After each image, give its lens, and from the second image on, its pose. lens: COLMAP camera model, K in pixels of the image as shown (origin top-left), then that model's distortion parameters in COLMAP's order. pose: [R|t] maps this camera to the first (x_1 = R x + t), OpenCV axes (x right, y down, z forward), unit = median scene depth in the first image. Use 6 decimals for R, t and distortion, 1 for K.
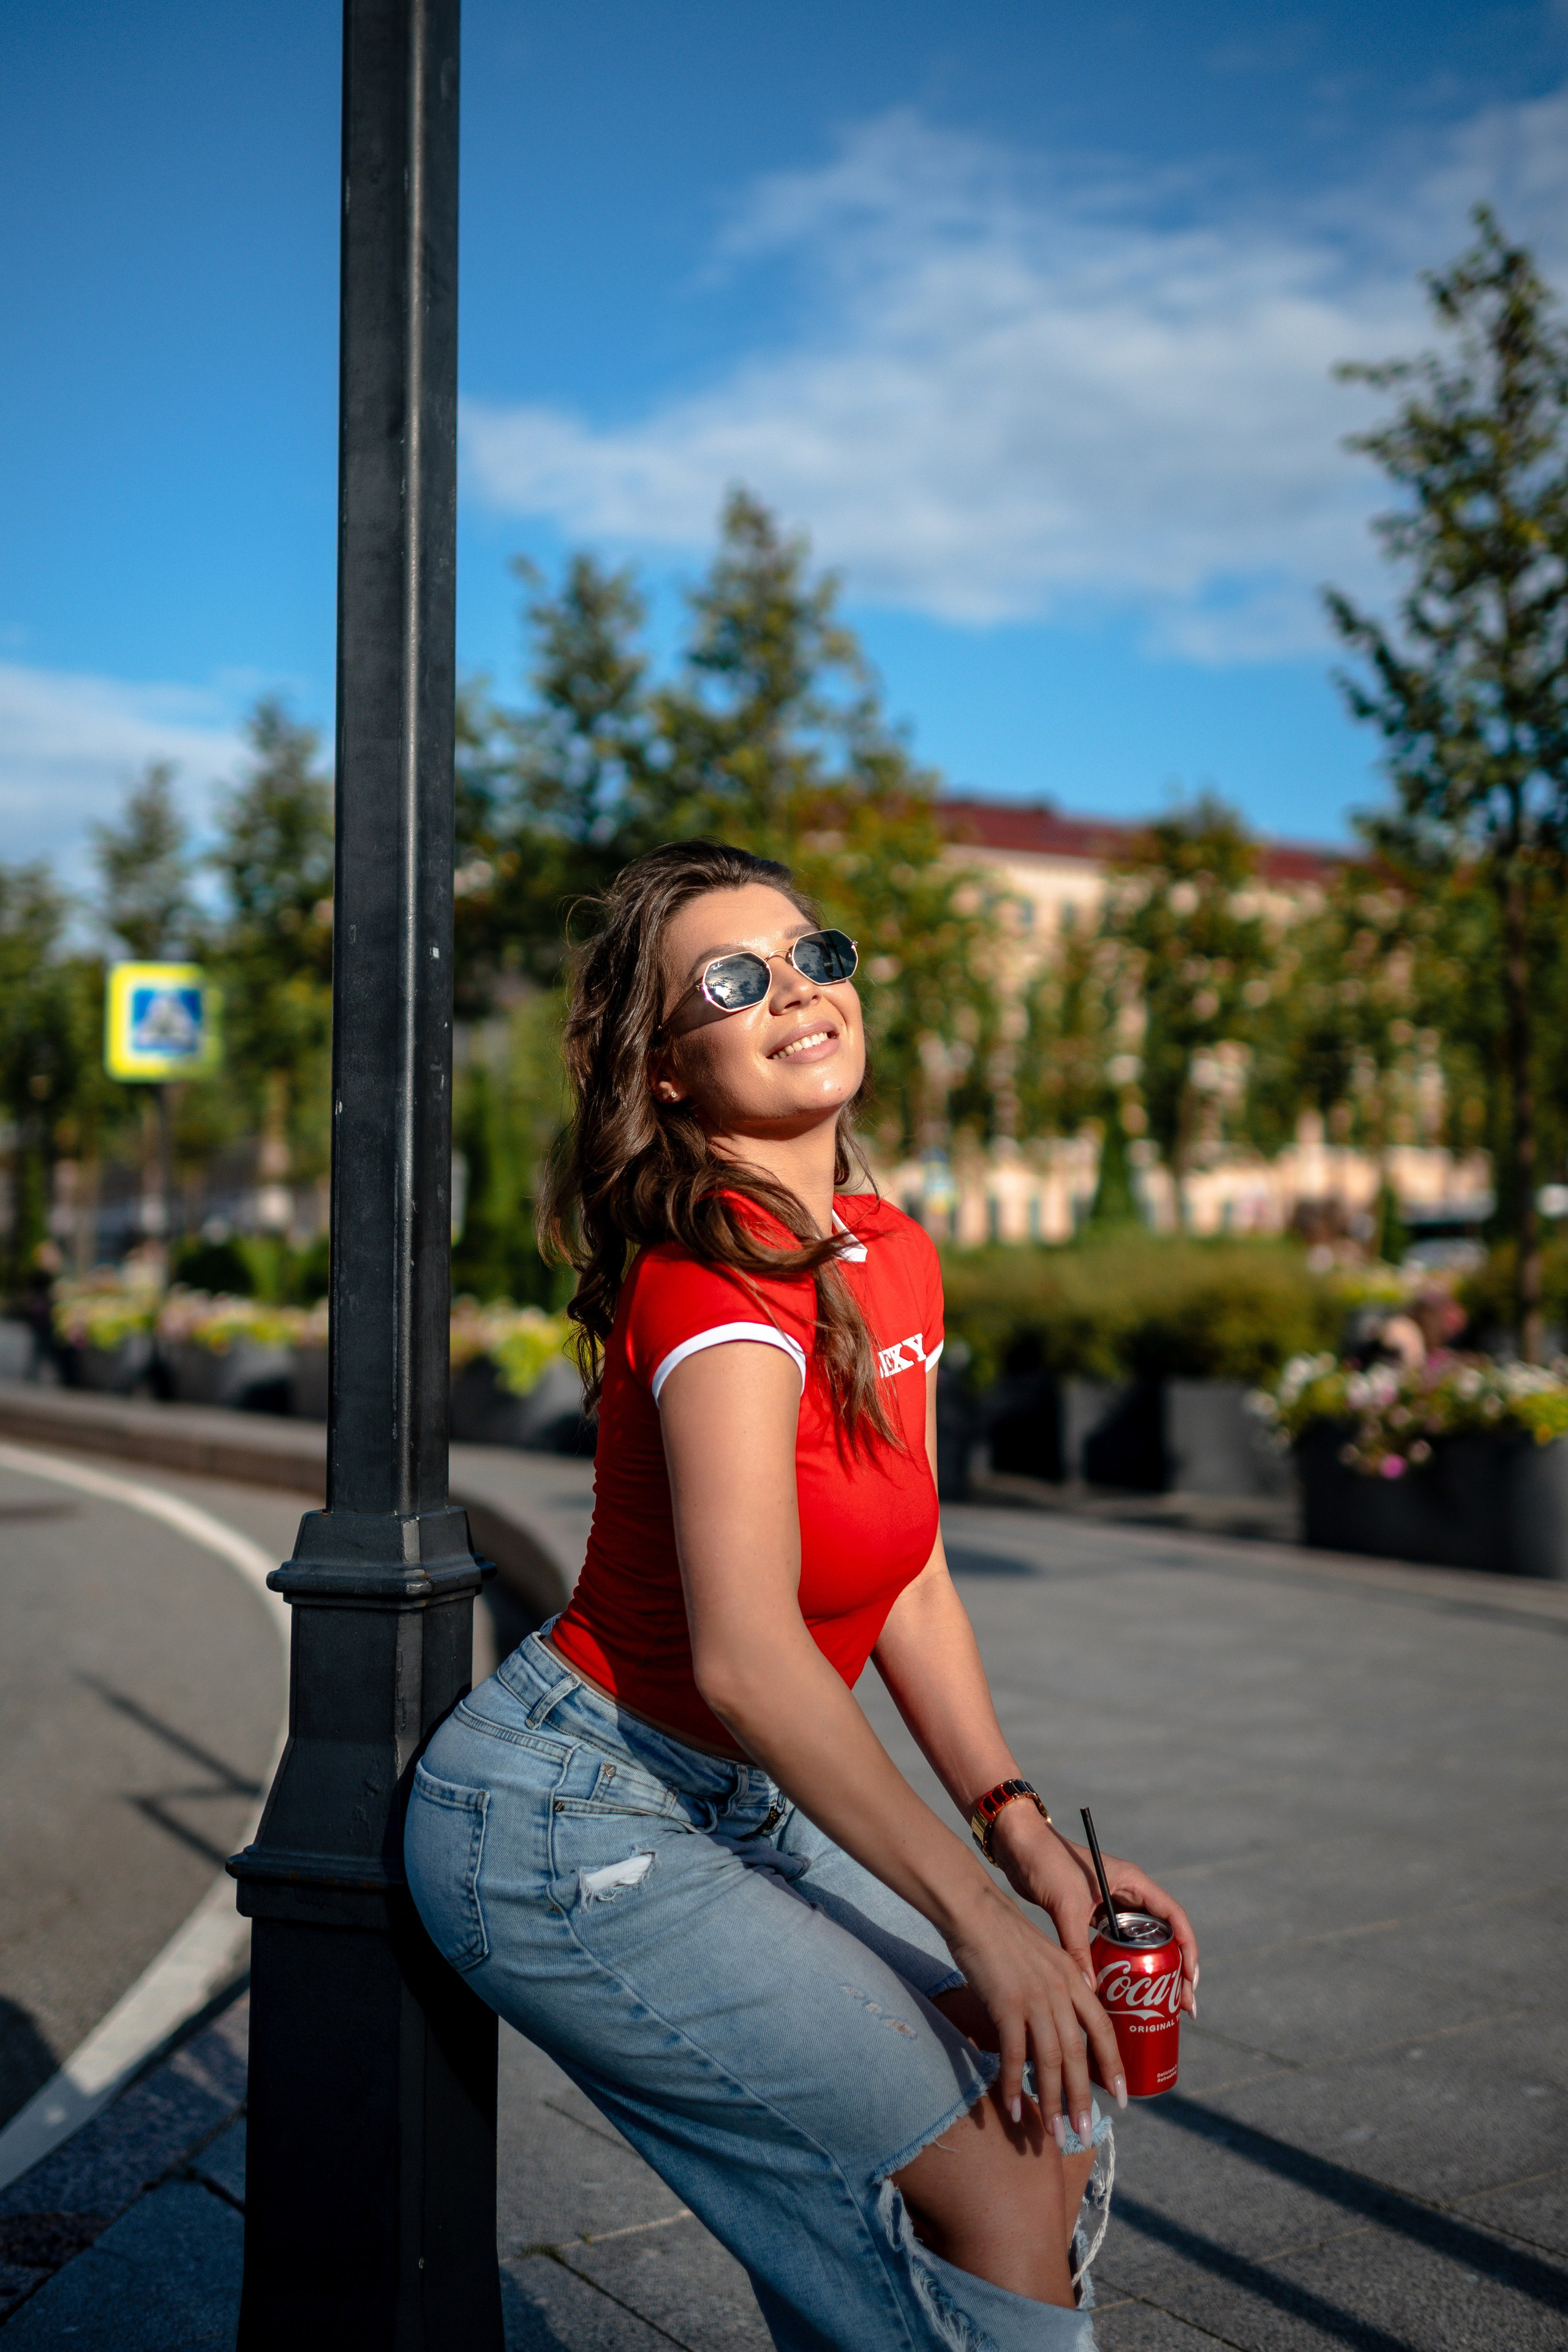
lens RADIAL K [[2558.1, 0, 750.7], [0, 2558.1, 1081.8], [0, 0, 1]] dist [0.014010, 0.020780]
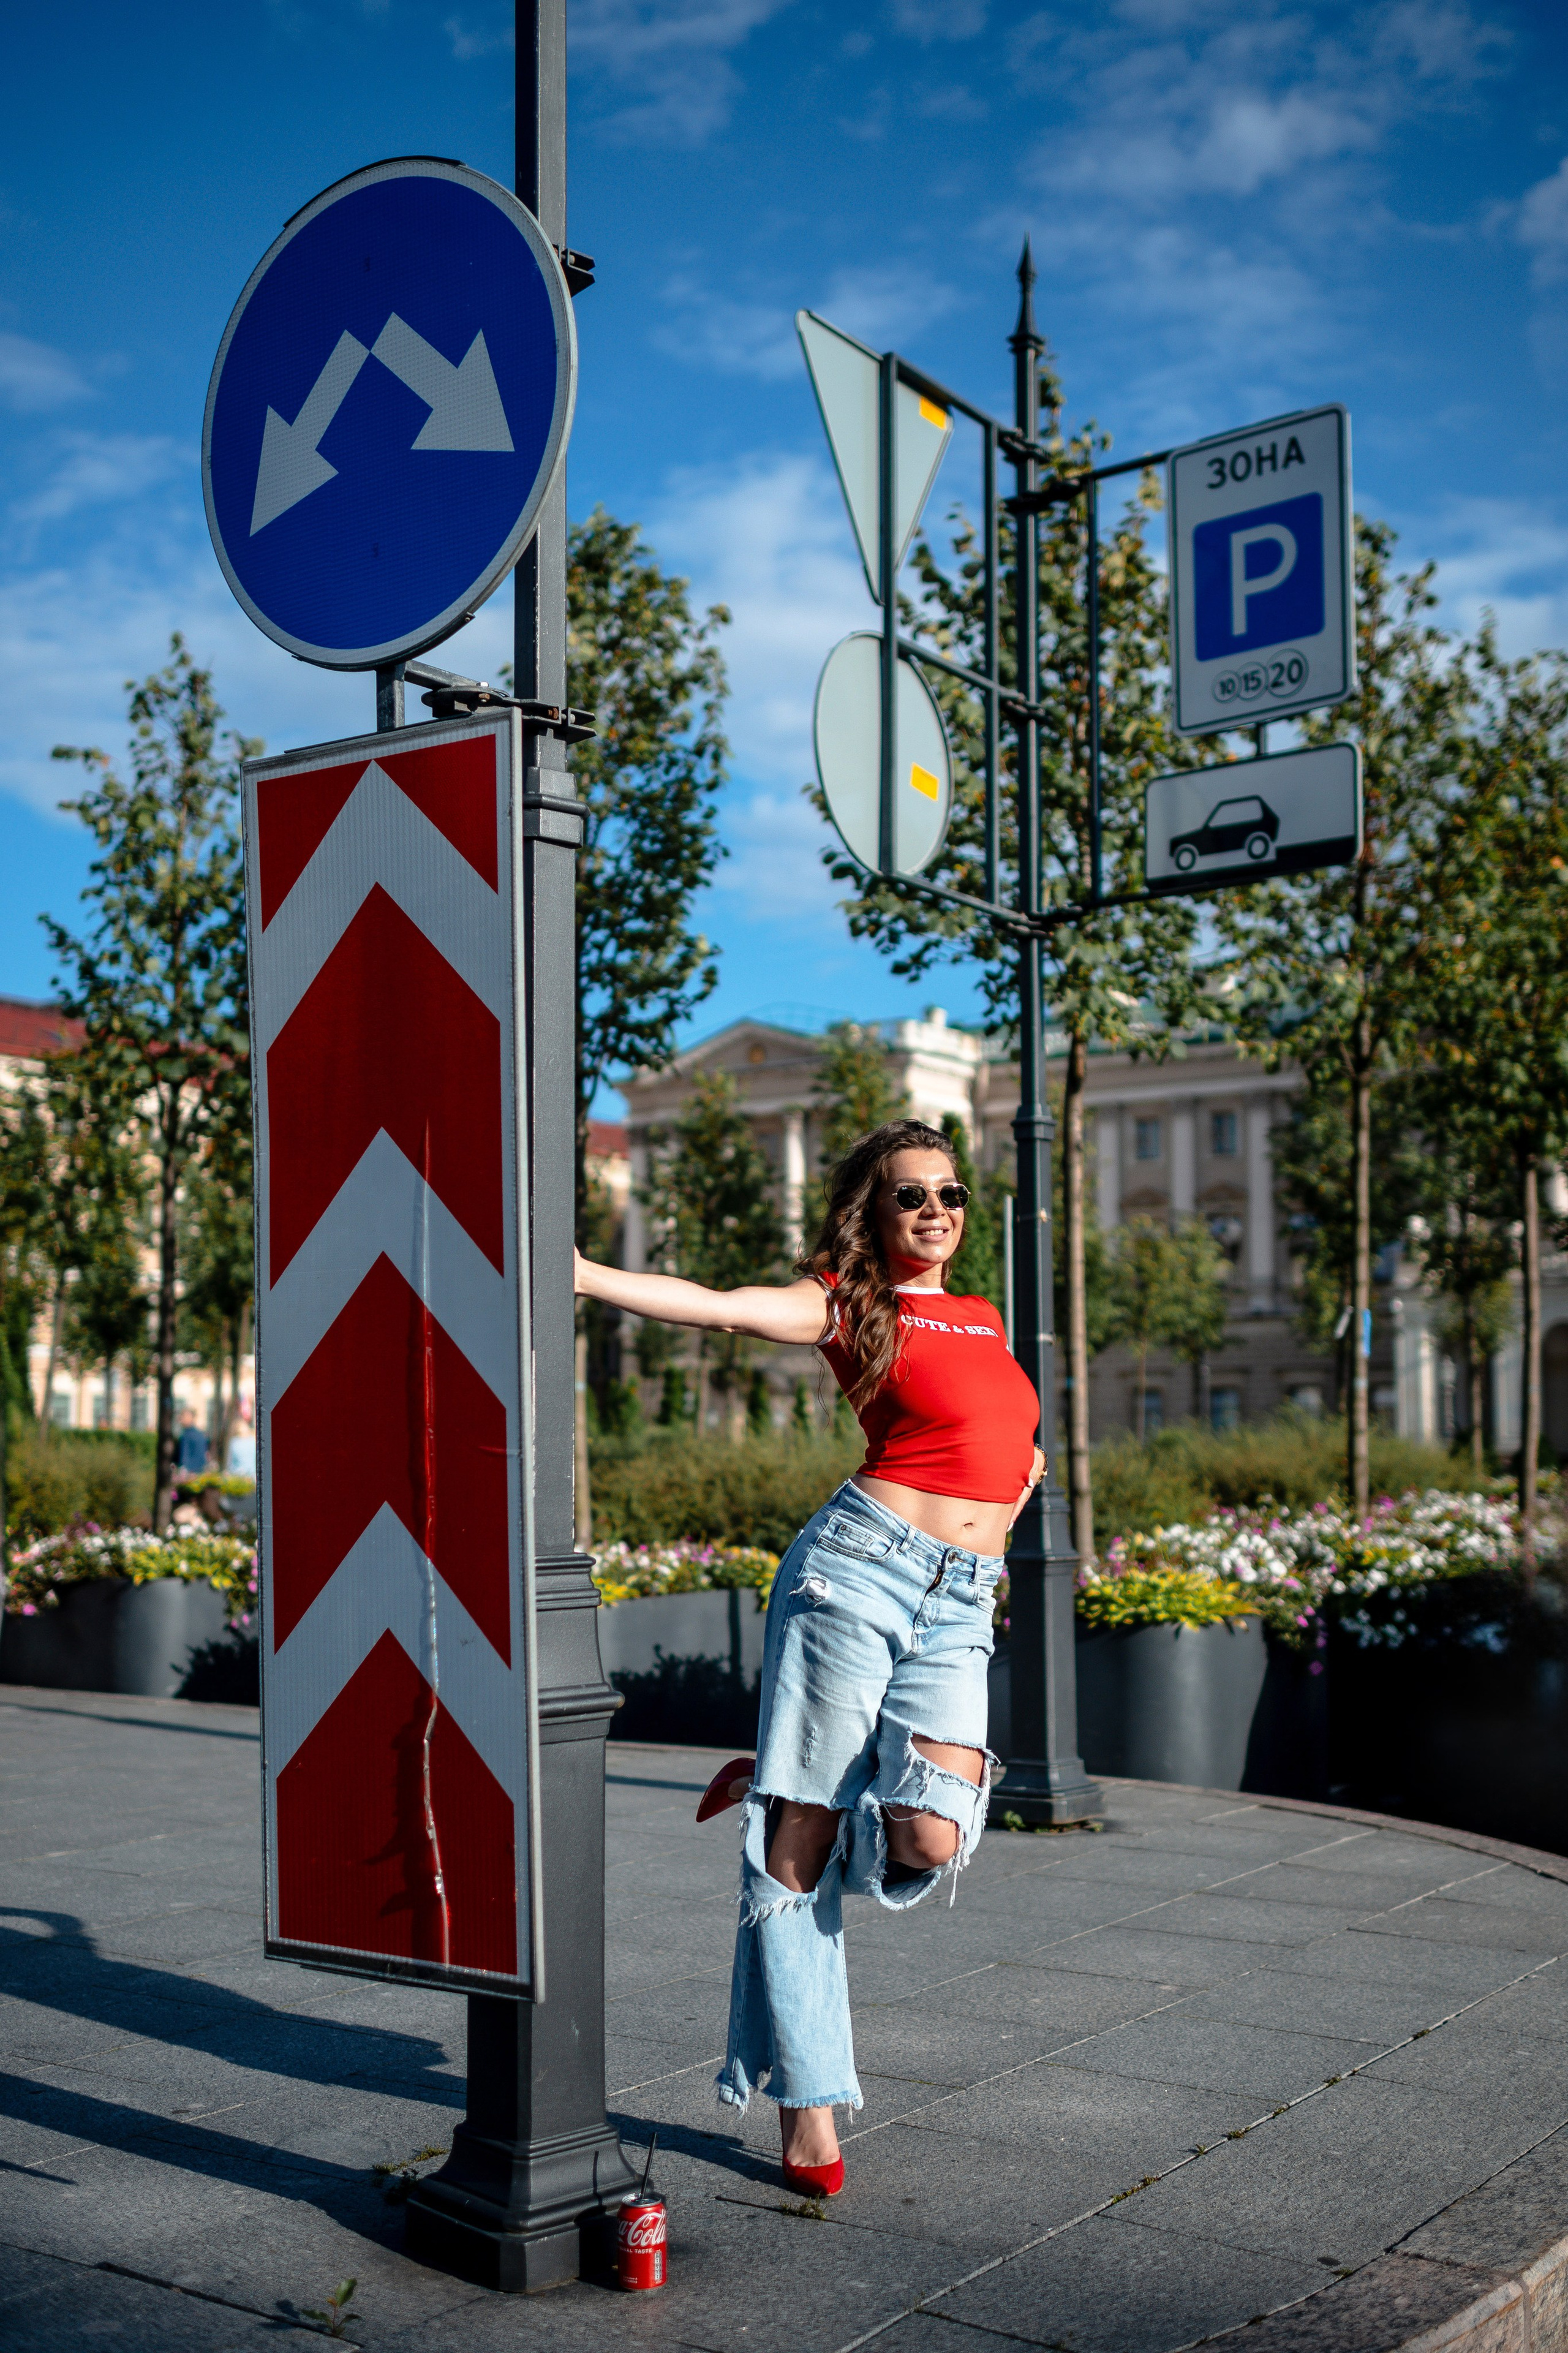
lens RADIAL K [[2497.8, 0, 829.7], [0, 2497.8, 1204.2], [0, 0, 1]] dist [0.002763, -0.023019]
pose [[0.917006, 0.054312, 0.395159, 0.073434], [-0.040419, 0.998240, -0.043406, -0.008640], [-0.396821, 0.023832, 0.917587, -0.197855]]
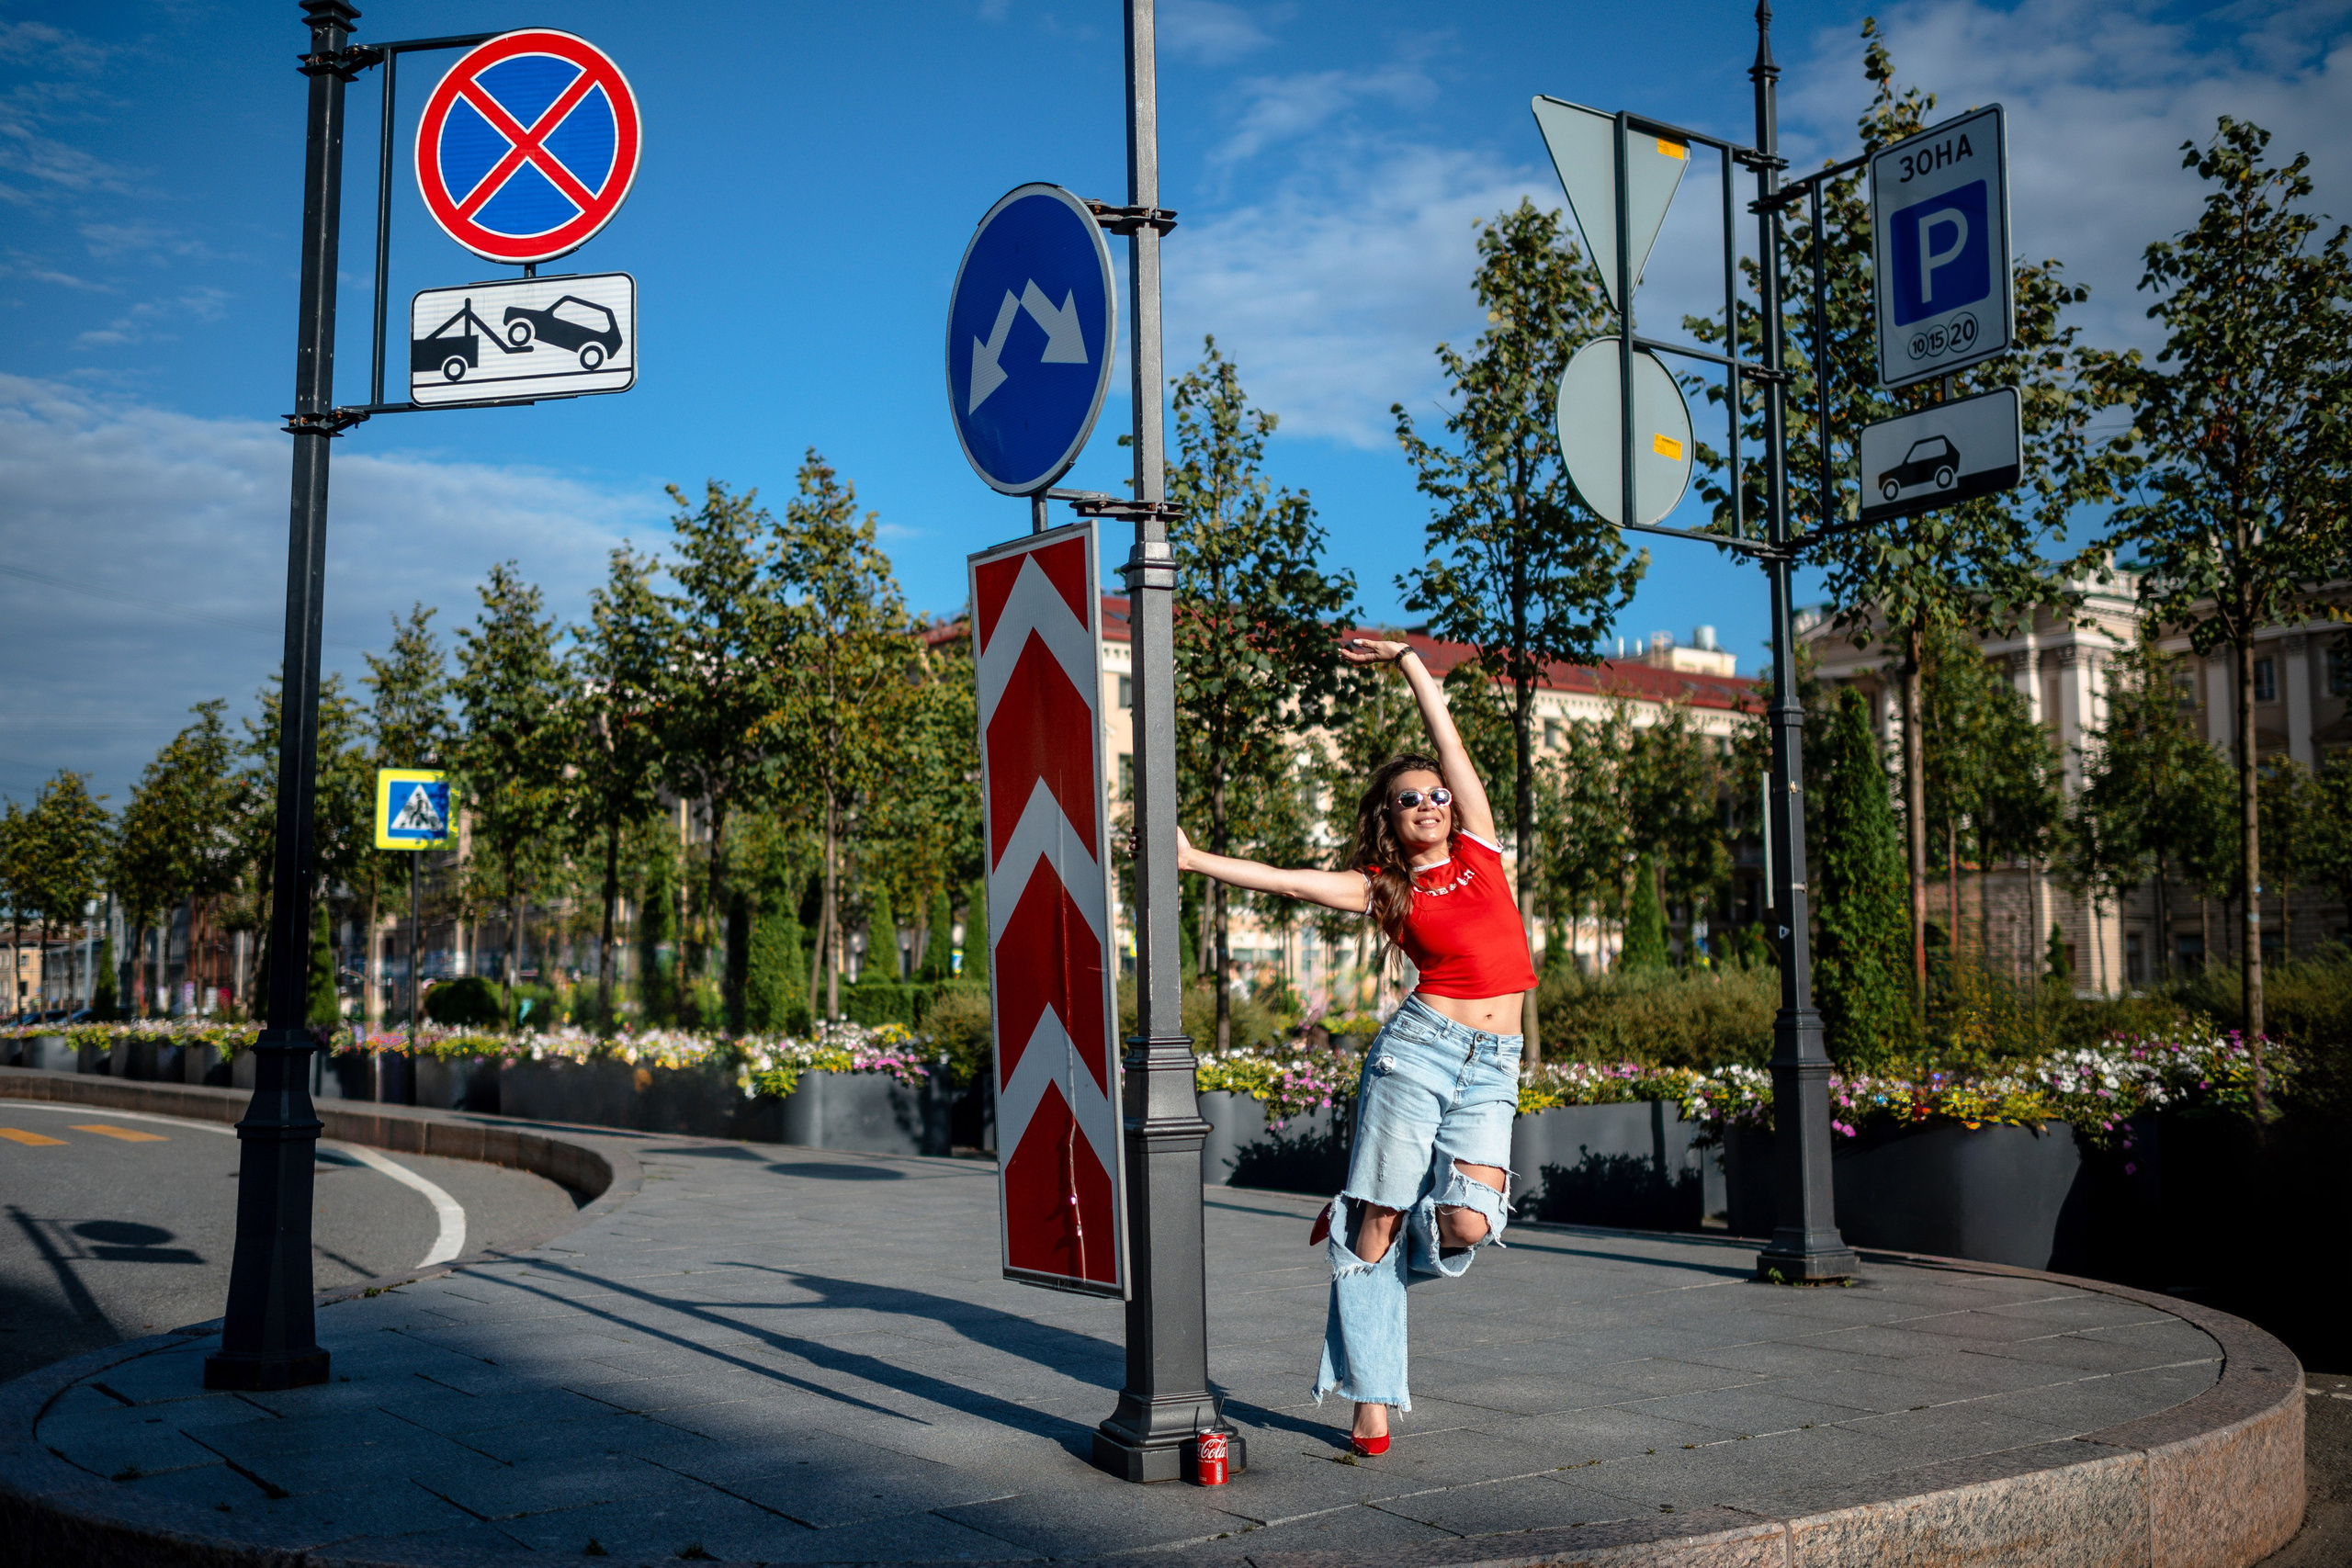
lens RADIAL K [[2362.2, 0, 1176.0], [0, 2362.2, 784.0], [0, 0, 1]] dist [0.010505, -0.002445]
pose [[0.998158, 0.013099, 0.059241, 0.126345], [-0.011518, 0.999571, -0.026945, -0.013294], [-0.059569, 0.026213, 0.997880, -0.332357]]
